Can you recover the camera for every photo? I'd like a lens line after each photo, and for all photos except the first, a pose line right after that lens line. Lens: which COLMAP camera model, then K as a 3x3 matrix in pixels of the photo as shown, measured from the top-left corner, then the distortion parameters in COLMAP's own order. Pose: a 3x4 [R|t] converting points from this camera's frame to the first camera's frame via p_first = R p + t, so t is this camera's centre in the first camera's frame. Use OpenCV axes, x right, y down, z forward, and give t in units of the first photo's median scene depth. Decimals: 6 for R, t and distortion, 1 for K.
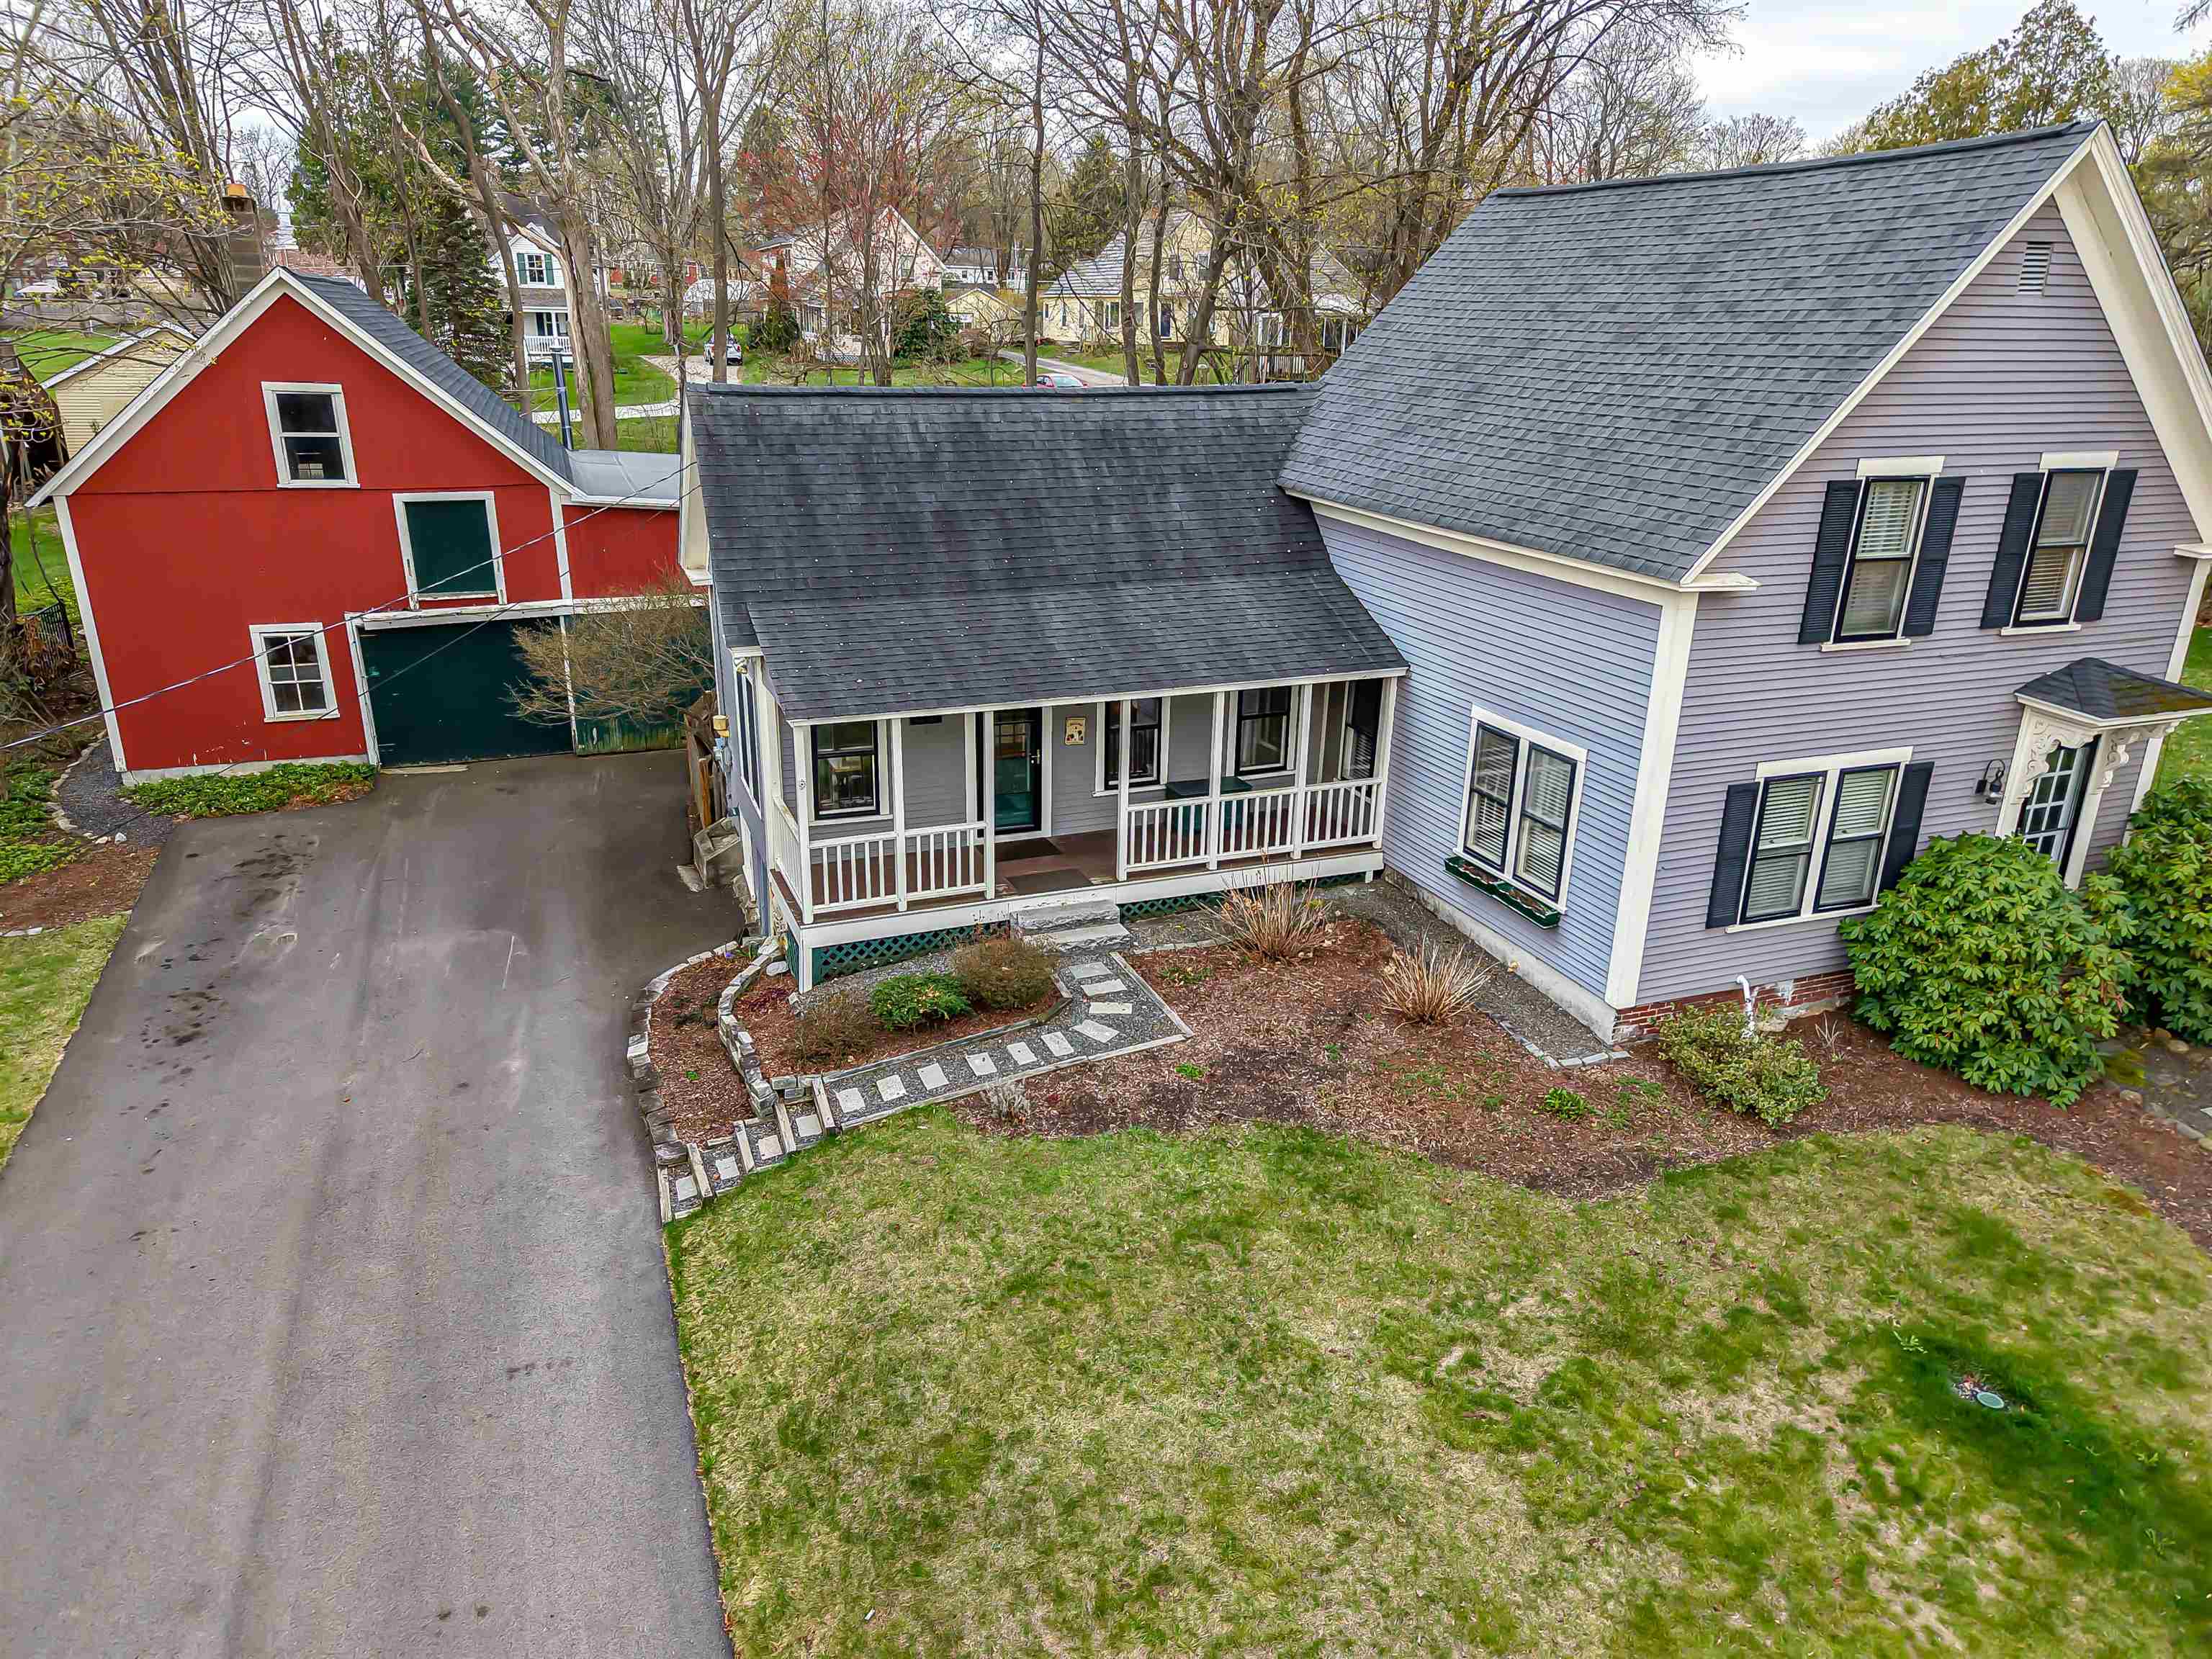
lens RADIAL K [[1479.5, 0, 1098.9], [0, 1479.5, 831.7], [0, 0, 1]] dist [0.024400, -0.007277]
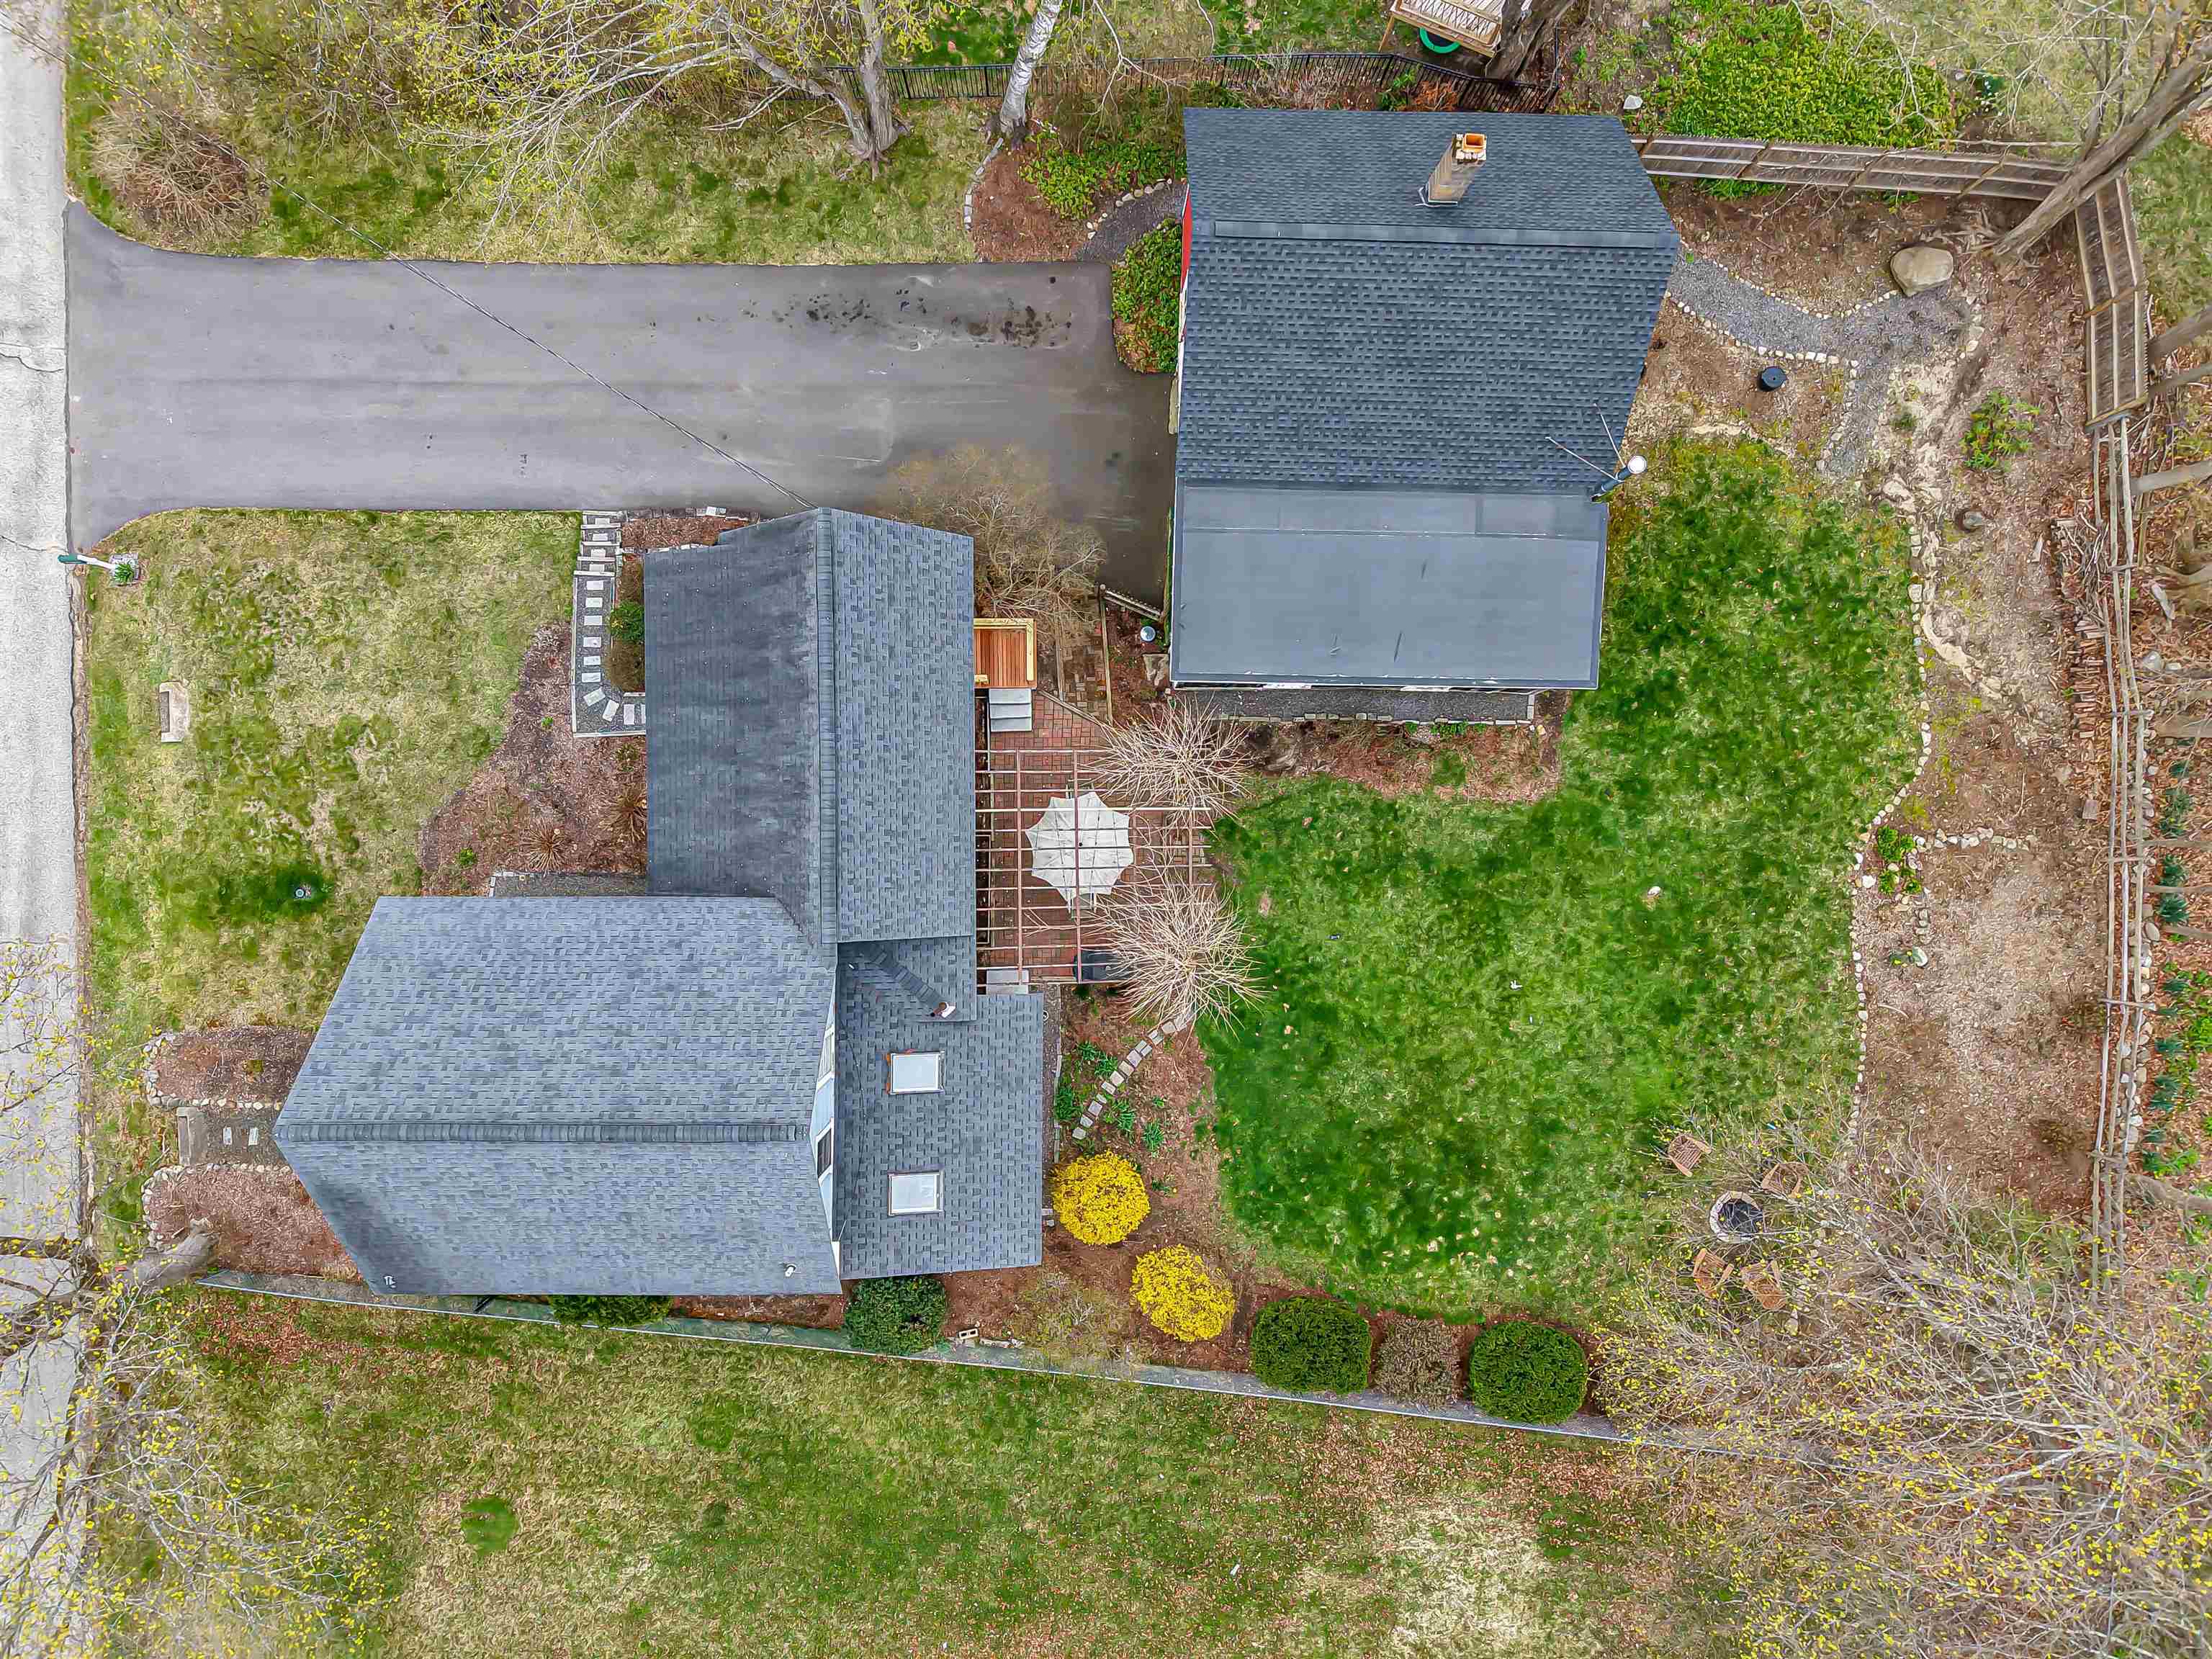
lens RADIAL K [[1479.5, 0, 1092.9], [0, 1479.5, 834.8], [0, 0, 1]] dist [0.024400, -0.007277]
pose [[-0.358307, 0.933167, -0.028568, -0.013712], [-0.339084, -0.101566, 0.935257, -2.286460], [0.869850, 0.344796, 0.352813, 0.971770]]
